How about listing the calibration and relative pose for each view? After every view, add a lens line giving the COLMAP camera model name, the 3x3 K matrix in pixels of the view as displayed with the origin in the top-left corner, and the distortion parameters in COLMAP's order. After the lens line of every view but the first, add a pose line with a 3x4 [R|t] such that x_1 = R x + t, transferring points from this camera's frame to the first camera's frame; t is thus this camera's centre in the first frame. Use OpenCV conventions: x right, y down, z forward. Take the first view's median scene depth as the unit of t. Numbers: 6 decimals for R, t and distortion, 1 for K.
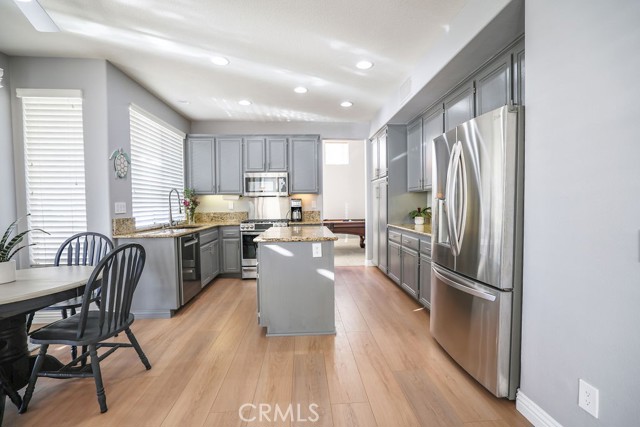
lens RADIAL K [[279.9, 0, 331.7], [0, 279.9, 213.5], [0, 0, 1]] dist [-0.024716, 0.010679]
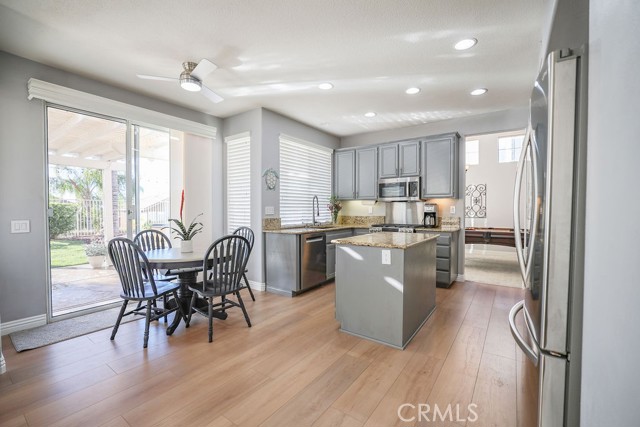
lens RADIAL K [[279.9, 0, 331.7], [0, 279.9, 213.5], [0, 0, 1]] dist [-0.024716, 0.010679]
pose [[0.773429, 0.019724, -0.633575, 0.334300], [-0.030874, 0.999502, -0.006574, -0.005488], [0.633130, 0.024645, 0.773653, 0.104622]]
